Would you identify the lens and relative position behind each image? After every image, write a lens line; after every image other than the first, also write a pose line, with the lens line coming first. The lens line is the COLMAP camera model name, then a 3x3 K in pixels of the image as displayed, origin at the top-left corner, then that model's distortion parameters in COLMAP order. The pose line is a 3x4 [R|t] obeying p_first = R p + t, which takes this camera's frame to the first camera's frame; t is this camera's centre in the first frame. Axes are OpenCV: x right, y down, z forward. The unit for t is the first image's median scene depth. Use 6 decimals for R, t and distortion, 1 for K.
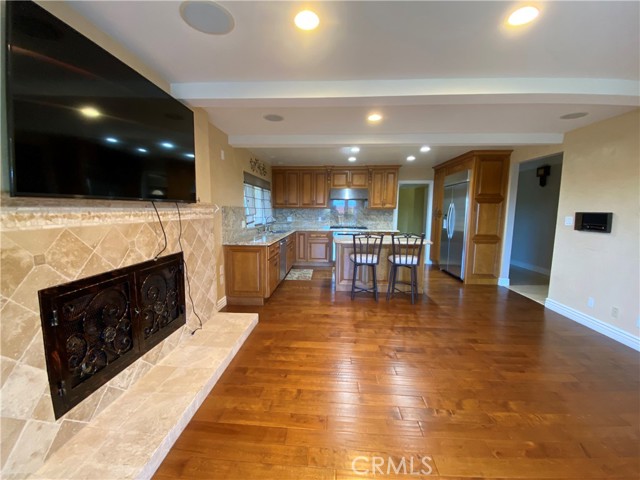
lens RADIAL K [[262.3, 0, 315.9], [0, 262.3, 240.1], [0, 0, 1]] dist [0.002797, -0.000113]
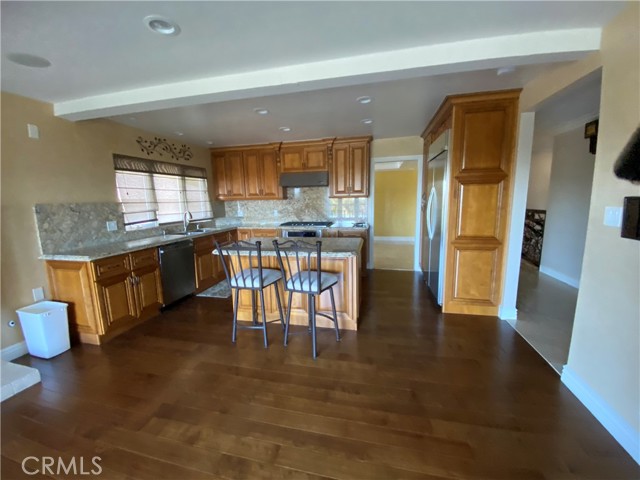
lens RADIAL K [[262.3, 0, 319.5], [0, 262.3, 238.3], [0, 0, 1]] dist [0.002797, -0.000113]
pose [[0.987653, -0.006364, -0.156530, 0.421031], [0.011920, 0.999331, 0.034584, -0.044753], [0.156205, -0.036022, 0.987068, 0.370804]]
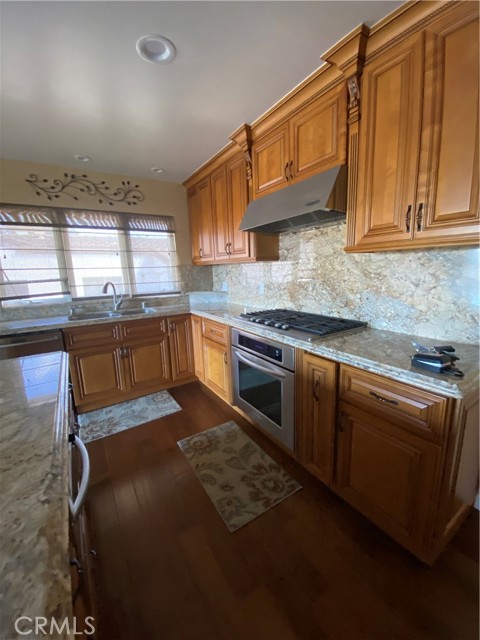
lens RADIAL K [[262.3, 0, 236.9], [0, 262.3, 315.6], [0, 0, 1]] dist [0.002797, -0.000113]
pose [[0.579368, 0.120094, -0.806170, 0.500393], [-0.061330, 0.992705, 0.103805, -0.121804], [0.812755, -0.010699, 0.582507, 1.143712]]
